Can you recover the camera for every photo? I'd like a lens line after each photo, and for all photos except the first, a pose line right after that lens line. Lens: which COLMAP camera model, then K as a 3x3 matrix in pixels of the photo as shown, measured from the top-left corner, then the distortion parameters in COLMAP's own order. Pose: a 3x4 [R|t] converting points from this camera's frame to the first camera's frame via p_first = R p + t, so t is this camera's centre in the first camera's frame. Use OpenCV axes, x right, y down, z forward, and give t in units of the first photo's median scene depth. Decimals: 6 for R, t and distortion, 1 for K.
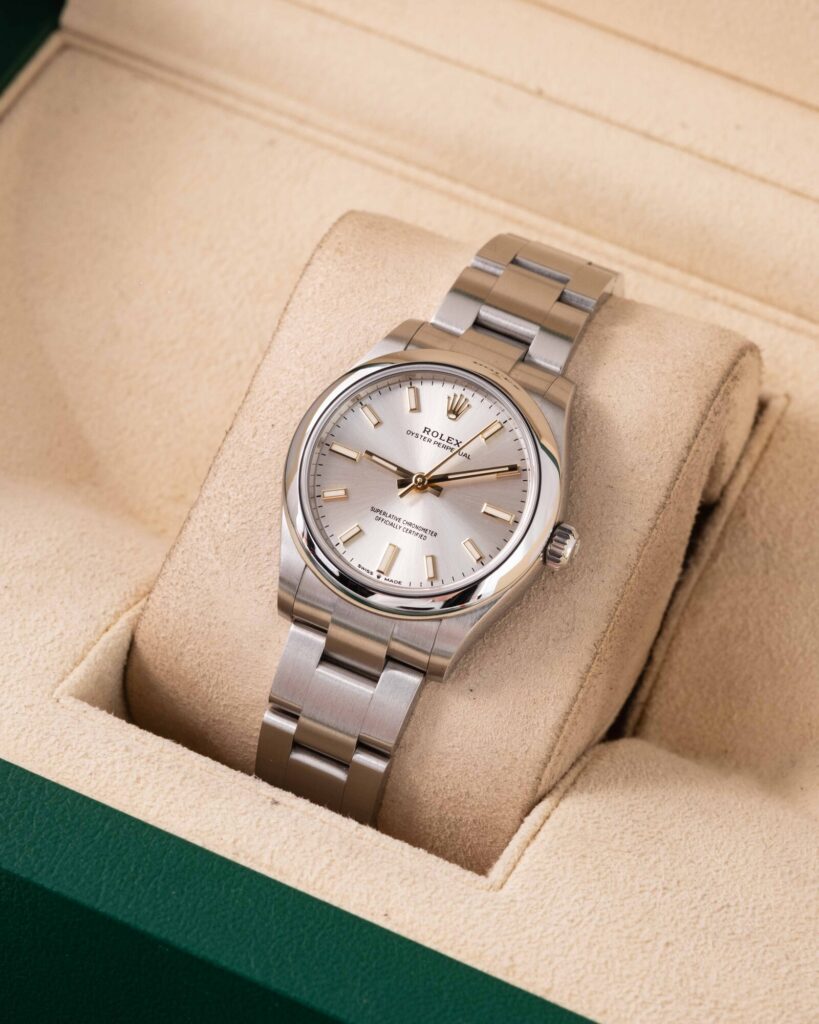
lens RADIAL K [[4412.8, 0, 409.5], [0, 4412.8, 512.0], [0, 0, 1]] dist [0.255912, -0.564859]
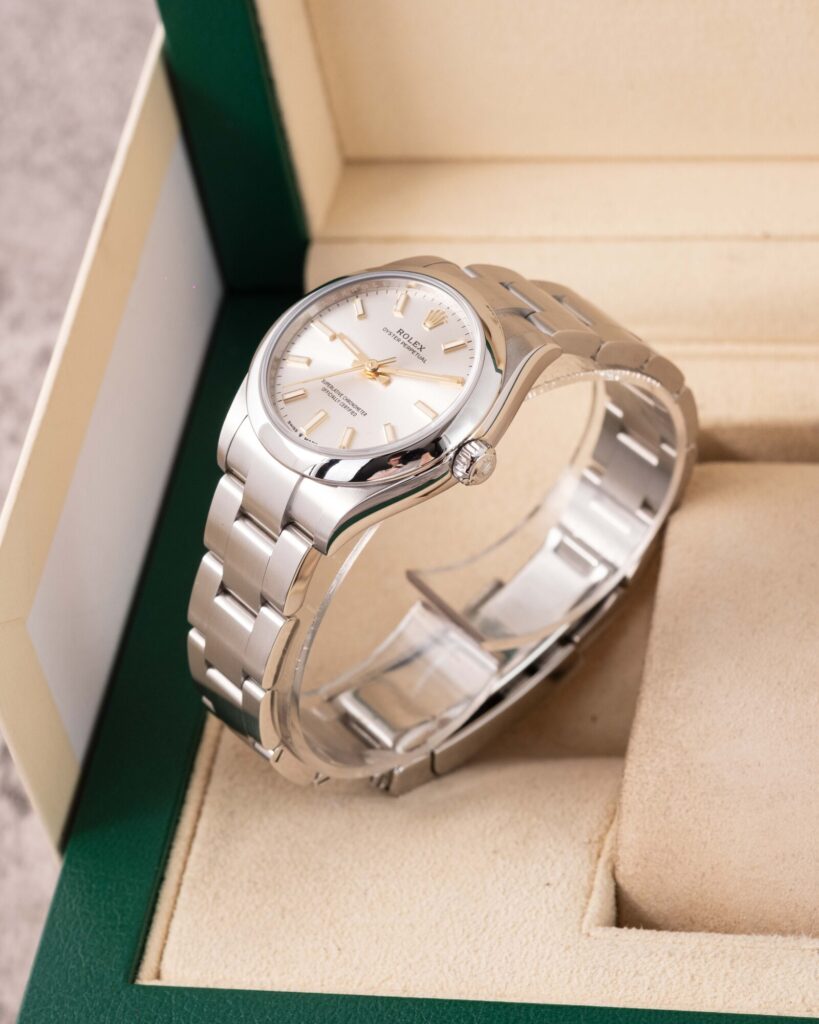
lens RADIAL K [[4412.8, 0, 409.5], [0, 4412.8, 512.0], [0, 0, 1]] dist [0.255912, -0.564859]
pose [[0.934040, -0.356609, 0.019971, -0.103803], [0.357041, 0.933739, -0.025572, -0.039814], [-0.009528, 0.031015, 0.999473, -0.062071]]
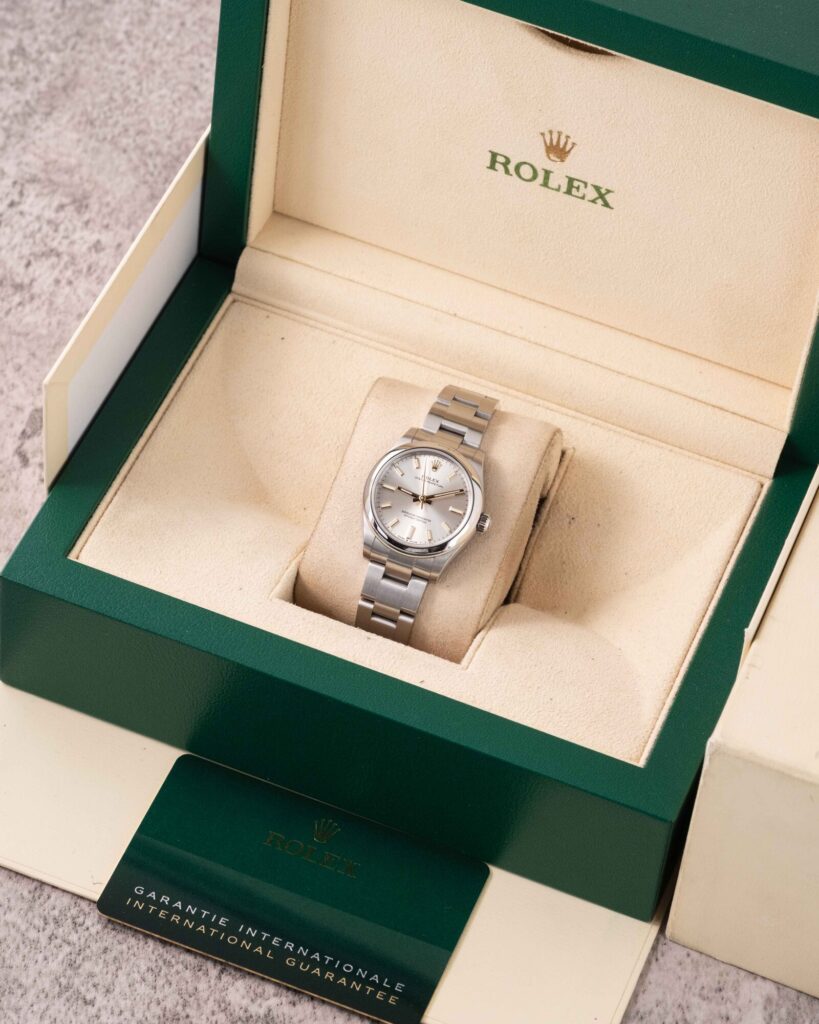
lens RADIAL K [[4412.8, 0, 409.5], [0, 4412.8, 512.0], [0, 0, 1]] dist [0.255912, -0.564859]
pose [[0.996727, -0.051522, 0.062293, -0.148343], [0.049813, 0.998347, 0.028687, -0.066298], [-0.063668, -0.025490, 0.997646, -1.315510]]
